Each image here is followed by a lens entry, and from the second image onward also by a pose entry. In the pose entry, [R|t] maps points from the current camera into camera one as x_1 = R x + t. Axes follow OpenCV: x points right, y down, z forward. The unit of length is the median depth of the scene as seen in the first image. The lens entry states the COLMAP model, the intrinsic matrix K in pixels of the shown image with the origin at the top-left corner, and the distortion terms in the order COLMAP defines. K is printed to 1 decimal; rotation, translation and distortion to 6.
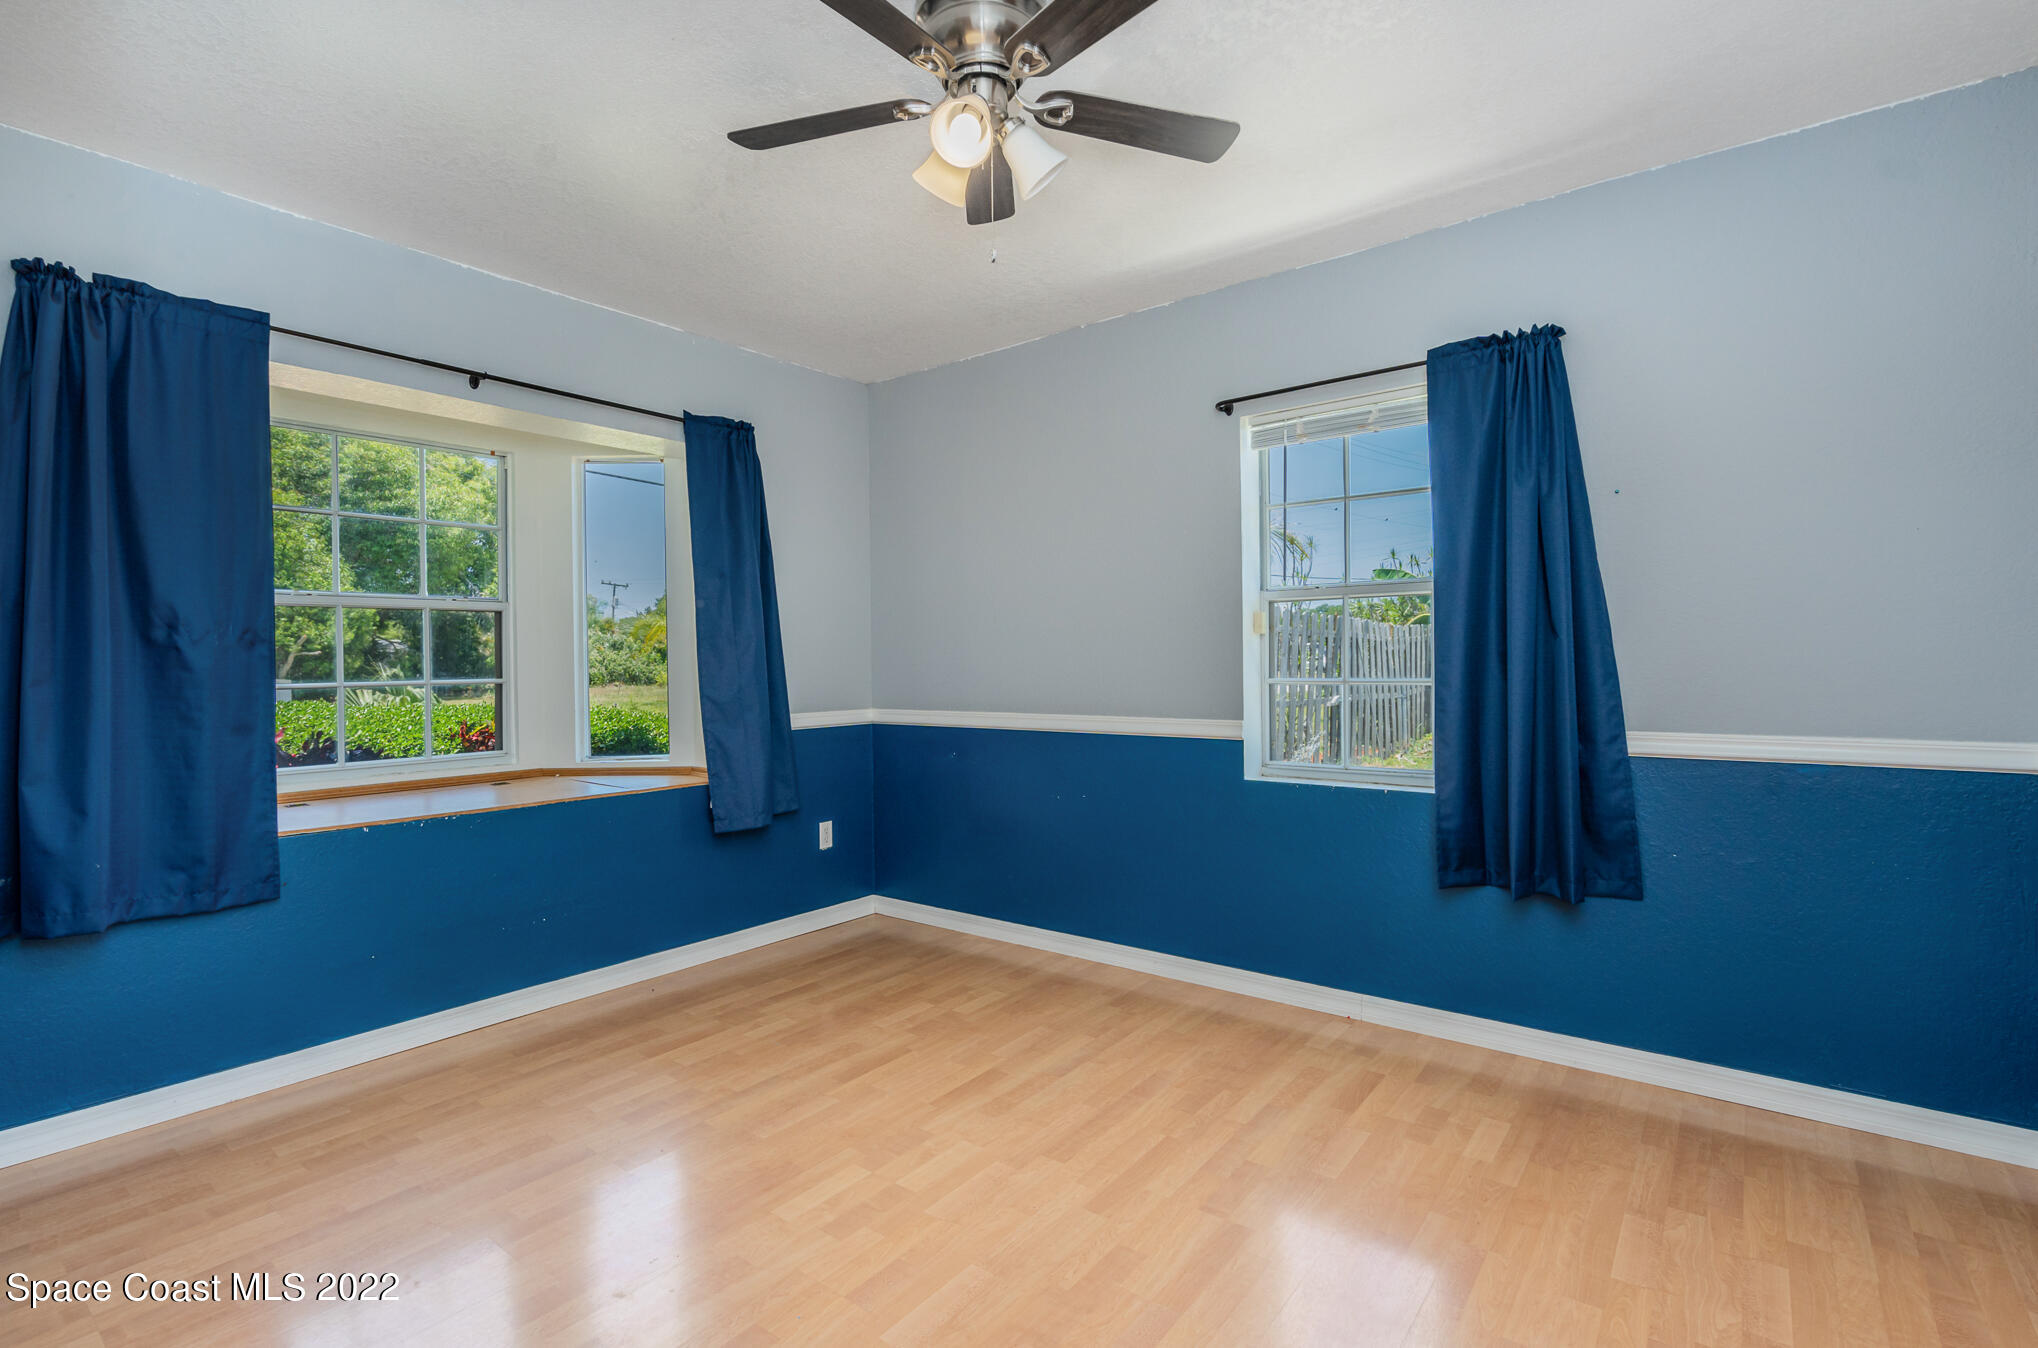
lens RADIAL K [[899.3, 0, 981.6], [0, 899.3, 674.4], [0, 0, 1]] dist [0.000611, 0.001434]
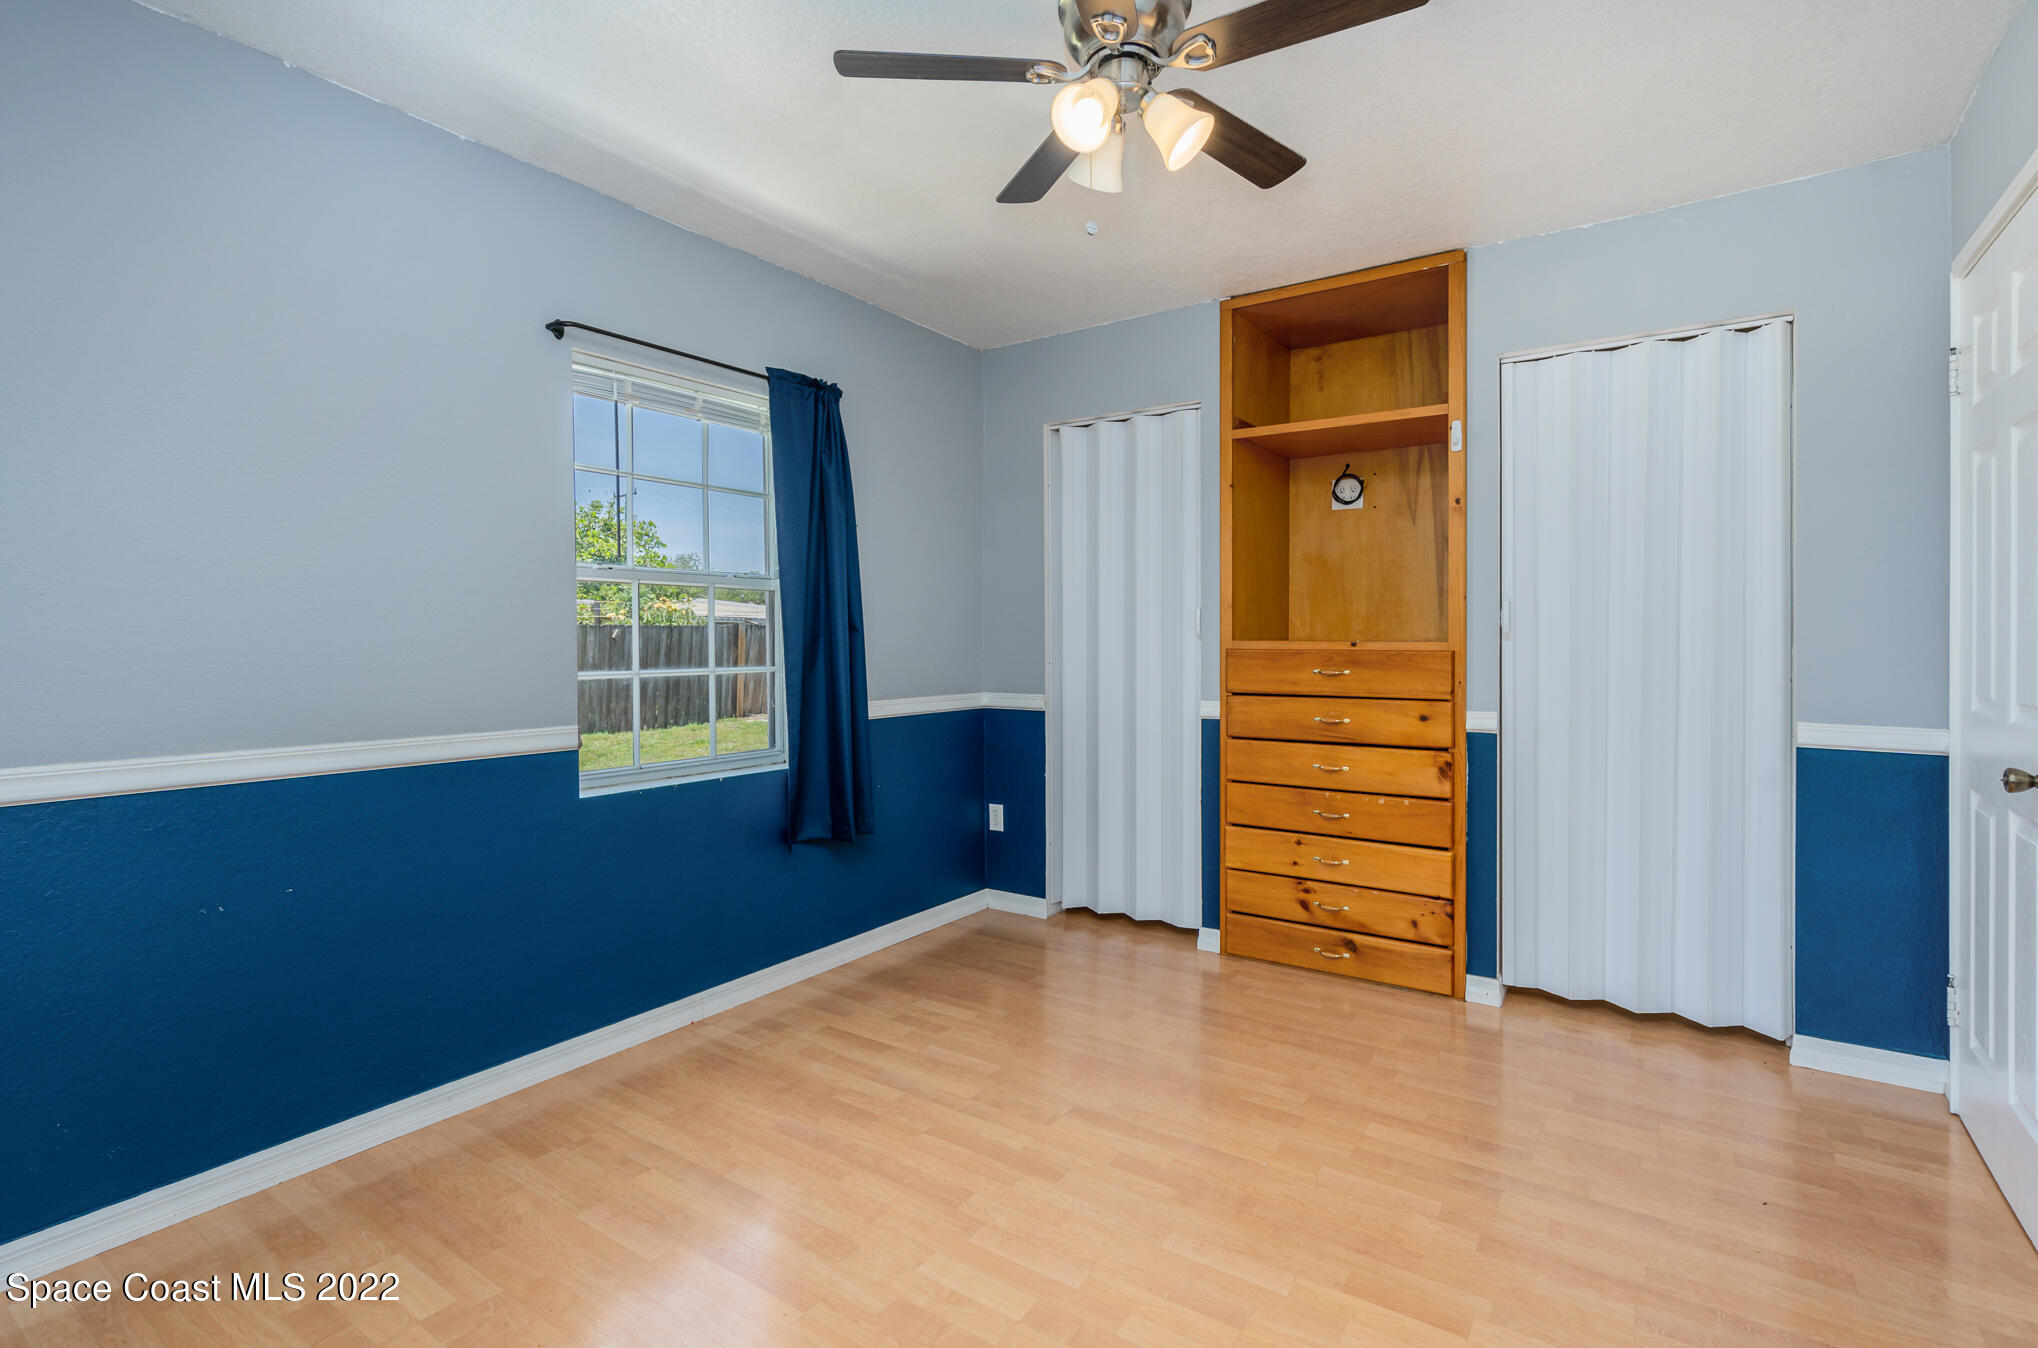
lens RADIAL K [[939.9, 0, 1027.4], [0, 939.9, 651.0], [0, 0, 1]] dist [-0.001309, 0.000101]
pose [[-0.056137, 0.001325, 0.998422, -0.733023], [0.014817, 0.999890, -0.000493, -0.010726], [-0.998313, 0.014766, -0.056151, 0.829665]]
